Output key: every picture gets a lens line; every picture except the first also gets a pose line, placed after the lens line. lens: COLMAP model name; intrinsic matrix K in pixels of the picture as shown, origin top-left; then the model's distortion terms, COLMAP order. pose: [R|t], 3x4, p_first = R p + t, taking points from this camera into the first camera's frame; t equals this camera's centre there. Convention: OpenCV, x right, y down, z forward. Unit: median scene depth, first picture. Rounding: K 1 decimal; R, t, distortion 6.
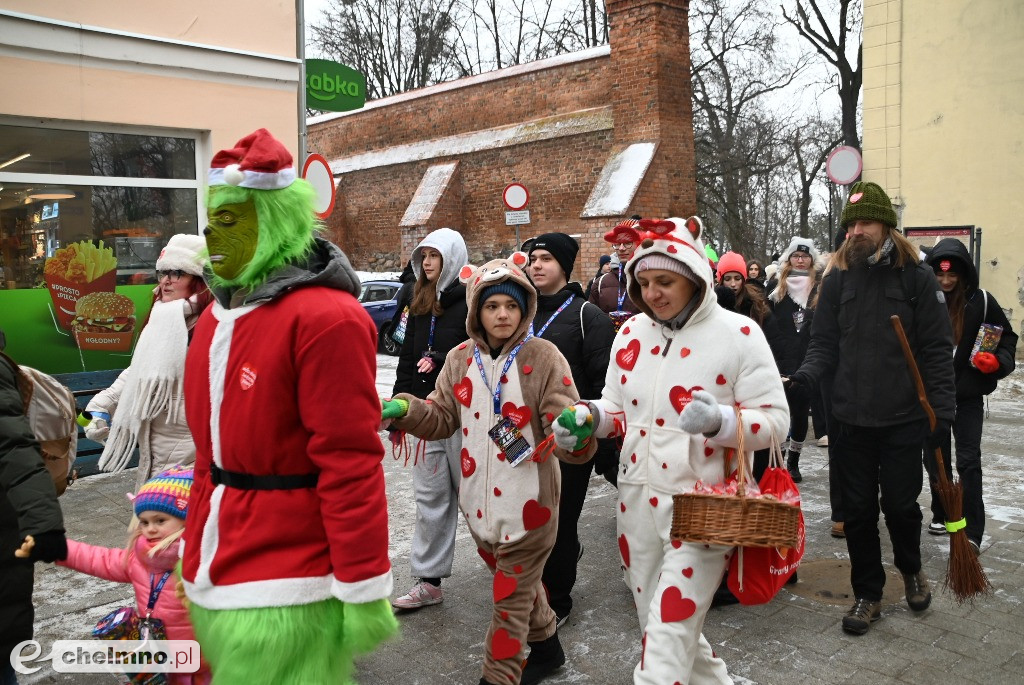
lens RADIAL K [[868.4, 0, 507.8], [0, 868.4, 346.3], [0, 0, 1]] dist [-0.156085, 0.149352]
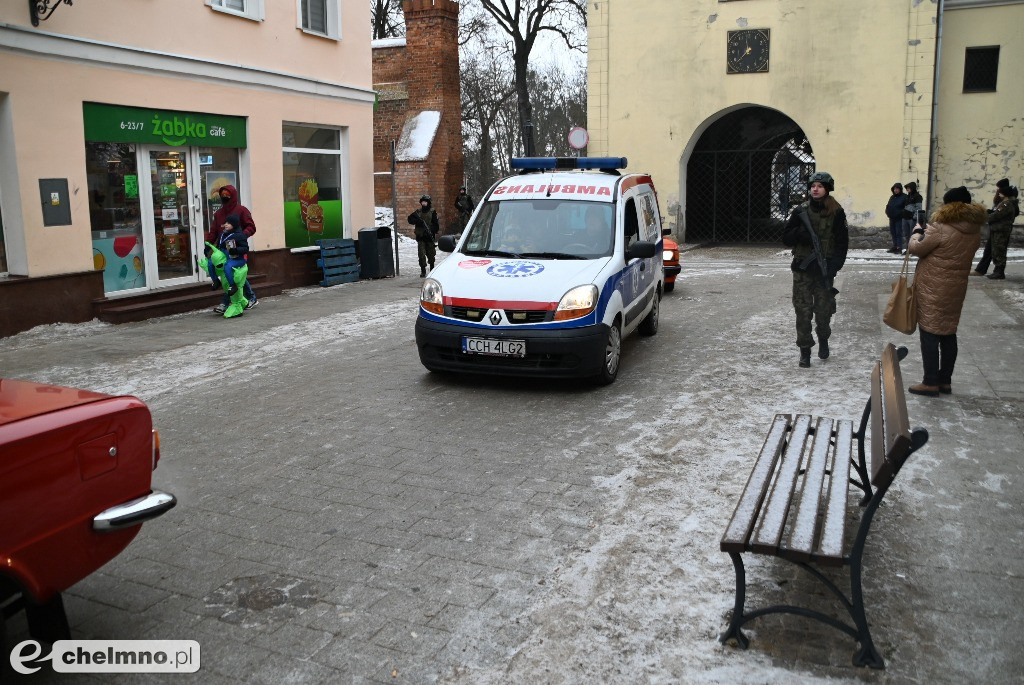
lens RADIAL K [[880.3, 0, 527.5], [0, 880.3, 351.3], [0, 0, 1]] dist [-0.156290, 0.139361]
pose [[0.906036, -0.066399, 0.417960, -0.344521], [0.031640, 0.995479, 0.089557, 0.046195], [-0.422017, -0.067918, 0.904040, -0.449278]]
